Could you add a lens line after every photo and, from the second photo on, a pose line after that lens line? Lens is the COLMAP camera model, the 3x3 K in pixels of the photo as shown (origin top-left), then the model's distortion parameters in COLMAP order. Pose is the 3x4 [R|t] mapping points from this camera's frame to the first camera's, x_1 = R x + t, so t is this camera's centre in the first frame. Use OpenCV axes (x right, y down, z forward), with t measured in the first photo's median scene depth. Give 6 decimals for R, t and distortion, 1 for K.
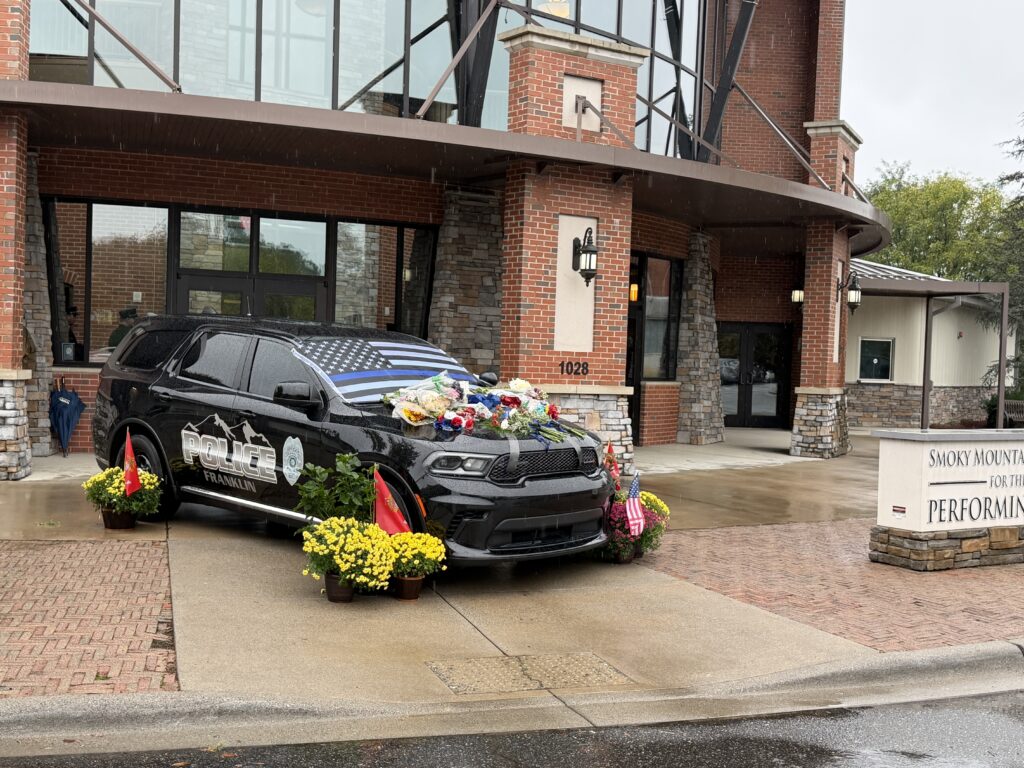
lens RADIAL K [[1456.0, 0, 512.0], [0, 1456.0, 384.0], [0, 0, 1]] dist [0.002164, 0.002389]
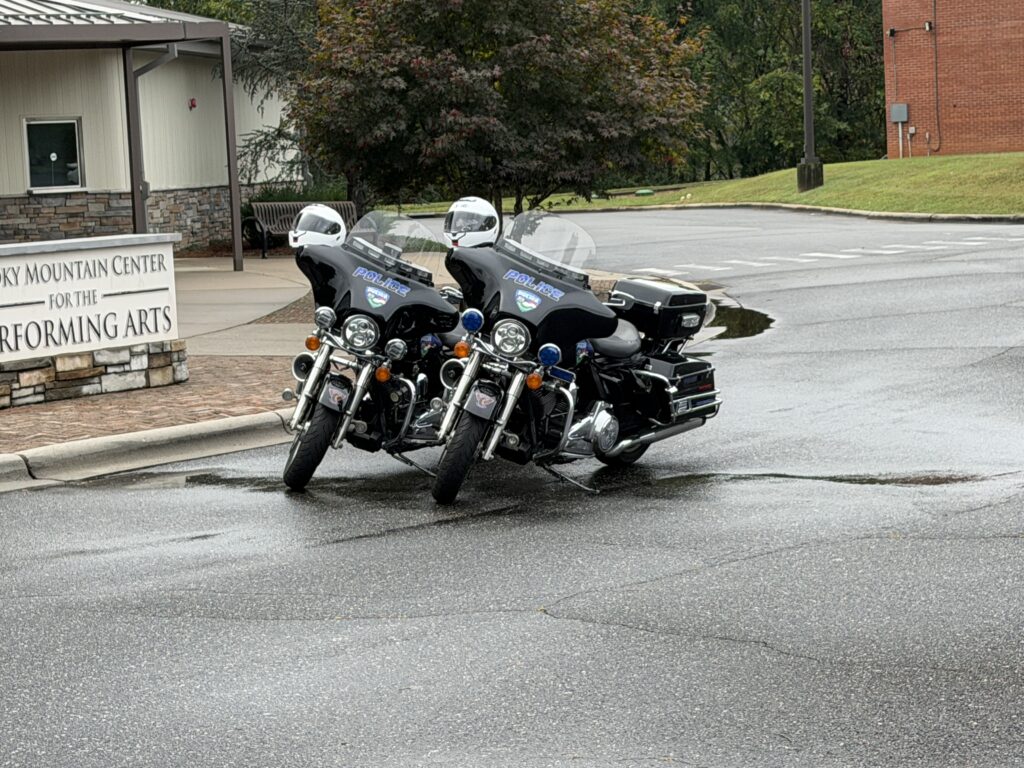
lens RADIAL K [[2584.0, 0, 512.0], [0, 2584.0, 384.0], [0, 0, 1]] dist [0.168936, 0.416368]
pose [[0.917073, -0.112413, 0.382545, -0.006648], [0.085724, 0.992585, 0.086173, 0.007538], [-0.389395, -0.046234, 0.919910, -0.480330]]
